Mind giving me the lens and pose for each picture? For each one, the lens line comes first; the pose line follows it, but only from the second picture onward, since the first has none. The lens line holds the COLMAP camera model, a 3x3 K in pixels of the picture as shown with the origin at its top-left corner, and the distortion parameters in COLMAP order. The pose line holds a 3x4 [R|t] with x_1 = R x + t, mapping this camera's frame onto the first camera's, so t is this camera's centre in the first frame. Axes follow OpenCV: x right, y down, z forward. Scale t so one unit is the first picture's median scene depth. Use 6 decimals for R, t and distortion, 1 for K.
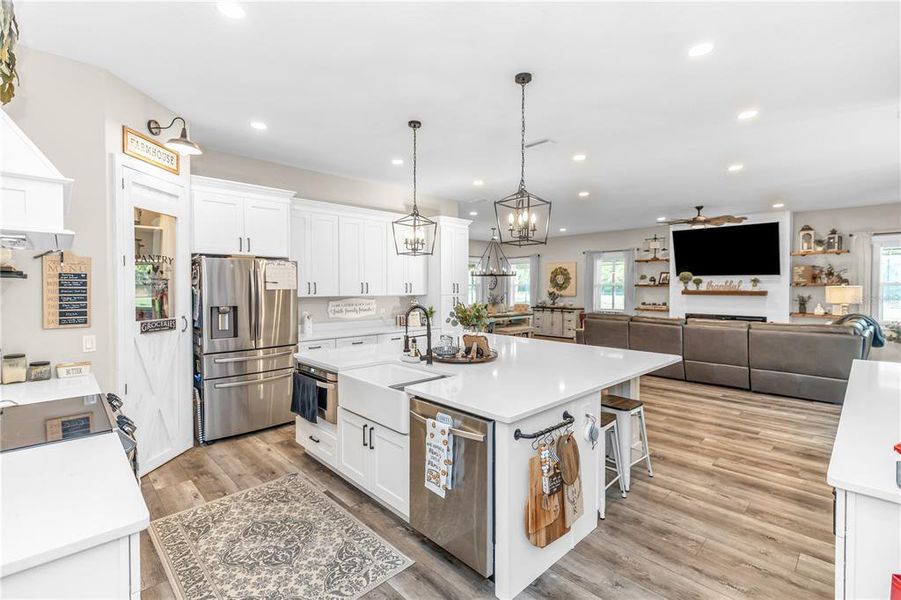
lens RADIAL K [[408.6, 0, 446.3], [0, 408.6, 289.1], [0, 0, 1]] dist [0.001095, 0.000077]
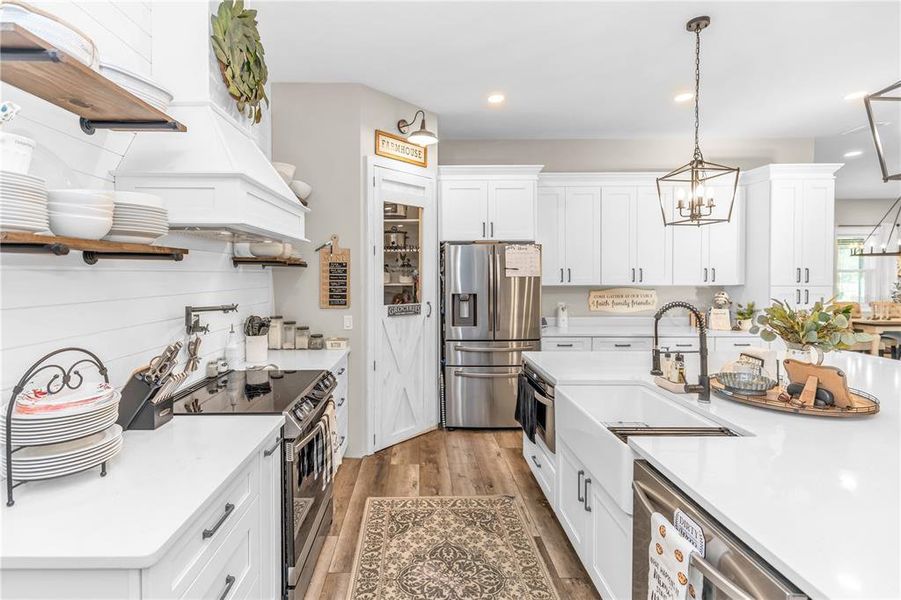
lens RADIAL K [[410.3, 0, 416.6], [0, 410.3, 279.8], [0, 0, 1]] dist [0.002714, 0.000320]
pose [[0.718741, 0.007016, -0.695242, 0.063106], [-0.001971, 0.999966, 0.008053, 0.001291], [0.695275, -0.004418, 0.718730, 0.228990]]
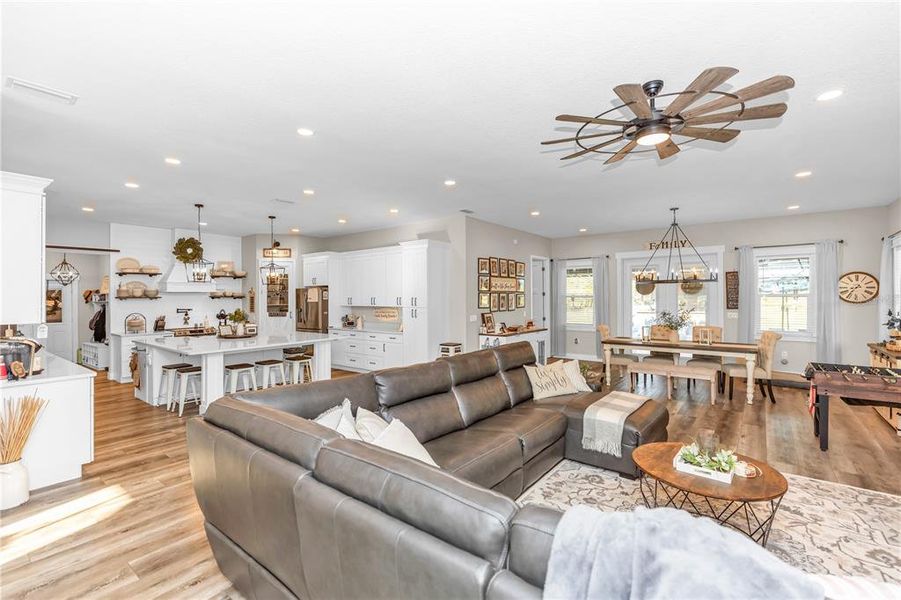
lens RADIAL K [[394.6, 0, 450.5], [0, 394.6, 300.0], [0, 0, 1]] dist [0.002031, 0.000304]
pose [[0.153420, 0.007017, -0.988136, 1.988005], [-0.000014, 0.999975, 0.007099, -0.026254], [0.988161, -0.001075, 0.153416, 1.621952]]
